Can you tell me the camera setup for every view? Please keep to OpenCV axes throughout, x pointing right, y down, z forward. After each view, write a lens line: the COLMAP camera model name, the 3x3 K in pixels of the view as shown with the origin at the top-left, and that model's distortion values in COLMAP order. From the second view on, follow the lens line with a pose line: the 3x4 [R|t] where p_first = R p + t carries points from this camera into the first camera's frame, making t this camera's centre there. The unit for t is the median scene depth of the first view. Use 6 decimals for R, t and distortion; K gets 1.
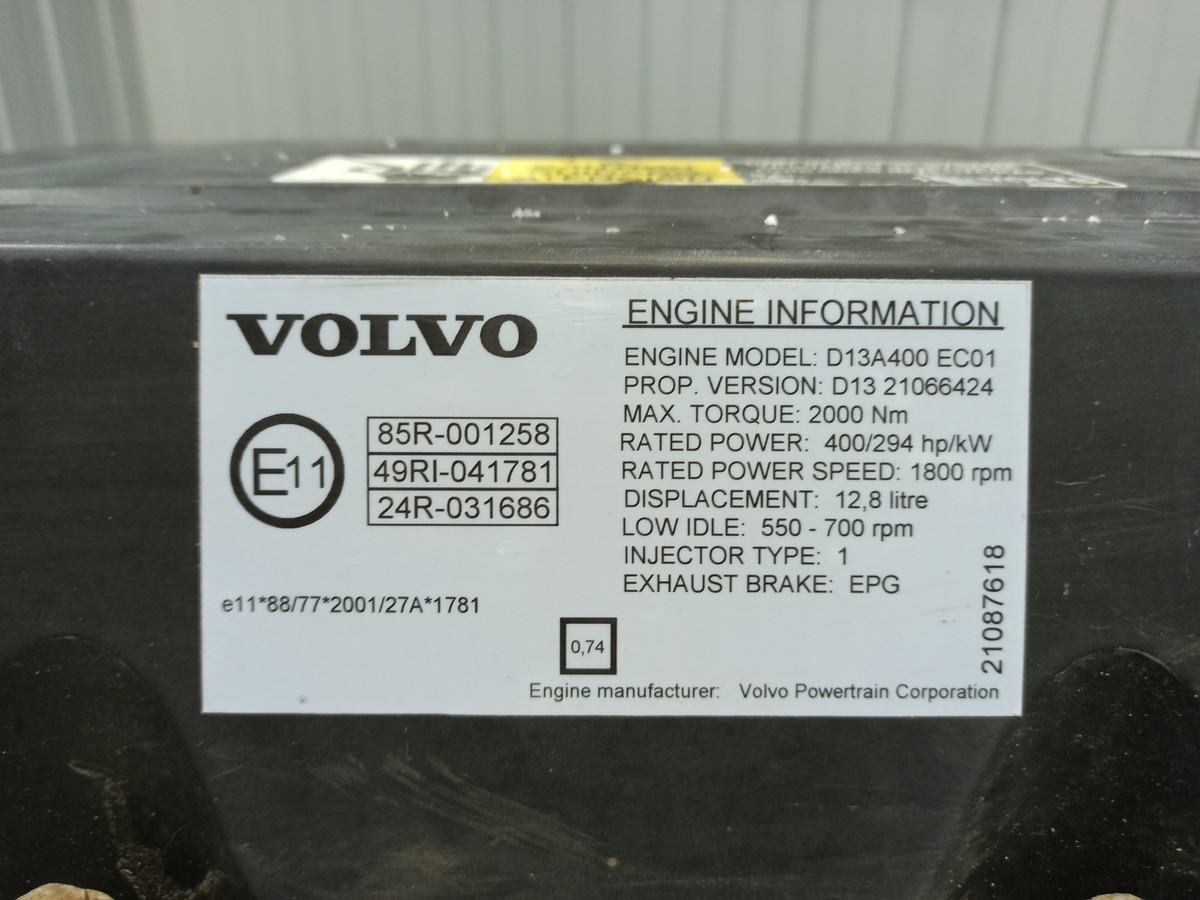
lens RADIAL K [[1102.0, 0, 600.0], [0, 1102.0, 450.0], [0, 0, 1]] dist [-0.076146, 0.099117]
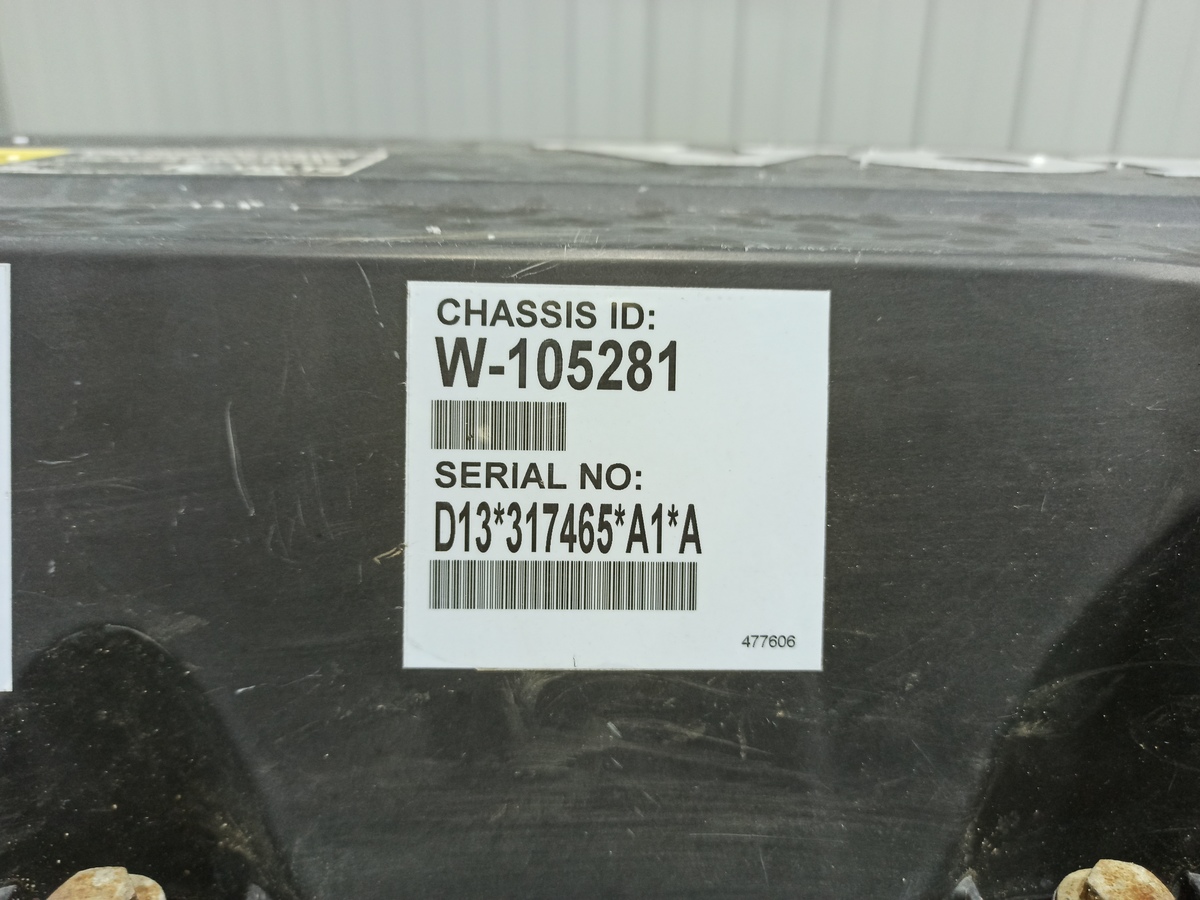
lens RADIAL K [[1102.0, 0, 600.0], [0, 1102.0, 450.0], [0, 0, 1]] dist [-0.076146, 0.099117]
pose [[0.999213, 0.001781, 0.039619, 0.895337], [-0.001748, 0.999998, -0.000856, 0.019018], [-0.039621, 0.000786, 0.999214, -0.032288]]
